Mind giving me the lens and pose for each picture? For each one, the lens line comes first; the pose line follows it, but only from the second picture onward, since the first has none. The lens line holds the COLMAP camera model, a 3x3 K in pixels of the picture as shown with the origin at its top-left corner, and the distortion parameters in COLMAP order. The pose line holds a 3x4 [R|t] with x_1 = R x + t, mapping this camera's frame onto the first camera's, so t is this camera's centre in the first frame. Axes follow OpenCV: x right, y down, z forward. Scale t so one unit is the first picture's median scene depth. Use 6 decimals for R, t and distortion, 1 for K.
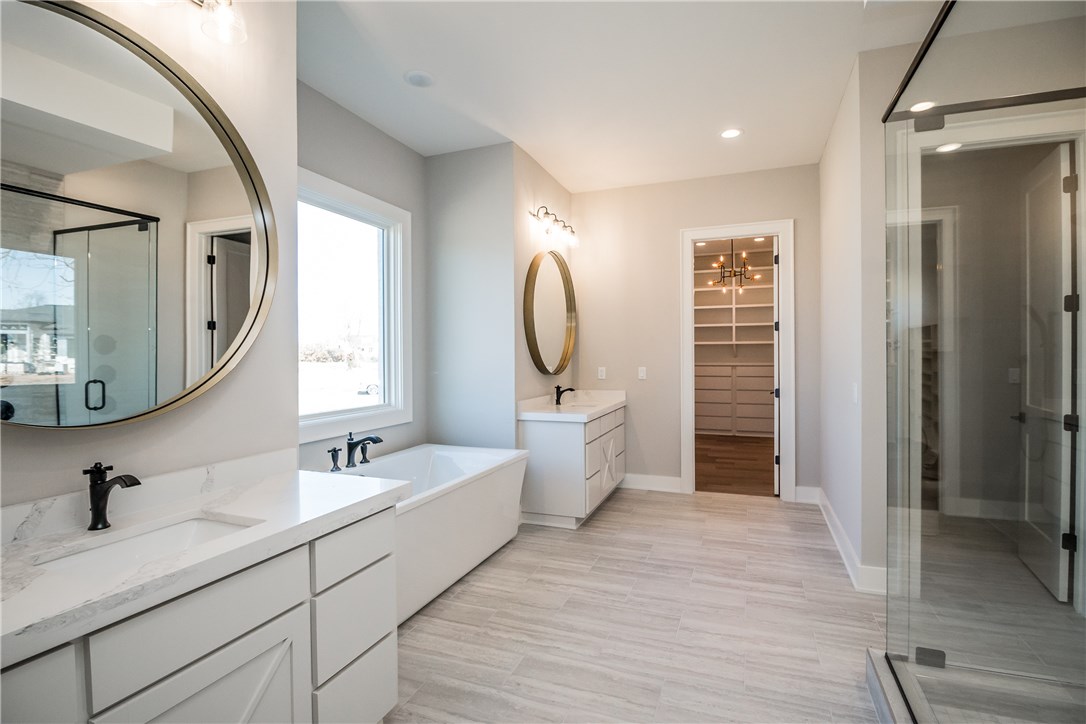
lens RADIAL K [[520.0, 0, 548.6], [0, 520.0, 359.6], [0, 0, 1]] dist [-0.013132, -0.003579]
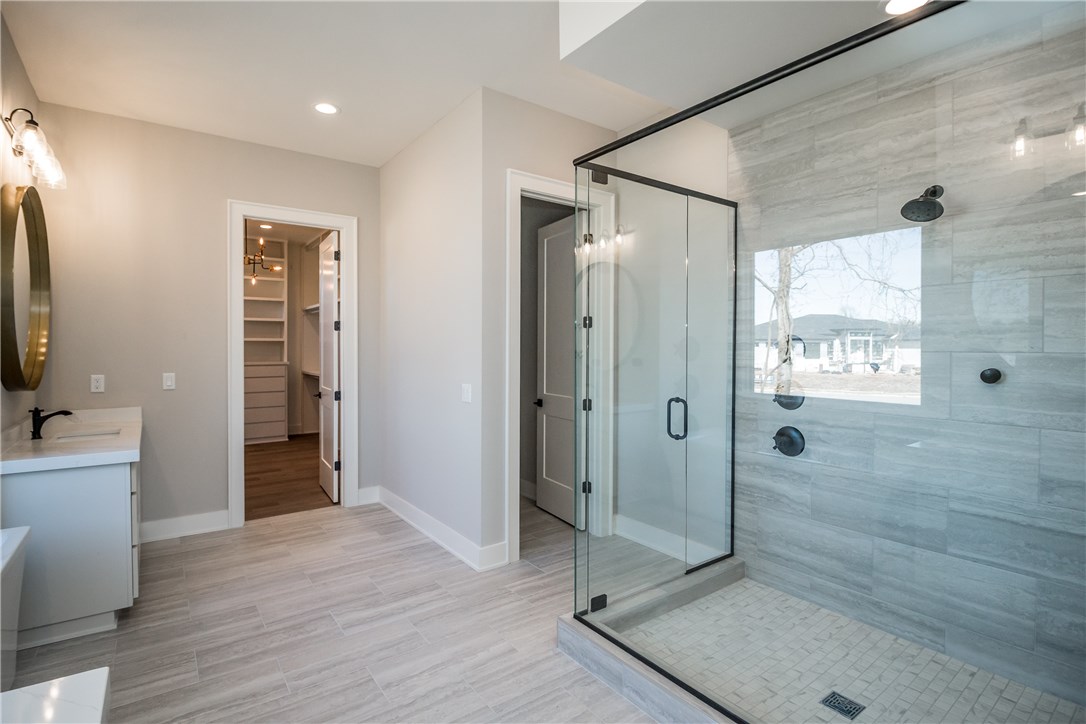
lens RADIAL K [[520.0, 0, 543.1], [0, 520.0, 355.9], [0, 0, 1]] dist [-0.013132, -0.003579]
pose [[0.545322, -0.004840, 0.838213, -0.207401], [0.002899, 0.999988, 0.003888, -0.015812], [-0.838222, 0.000310, 0.545330, 0.222323]]
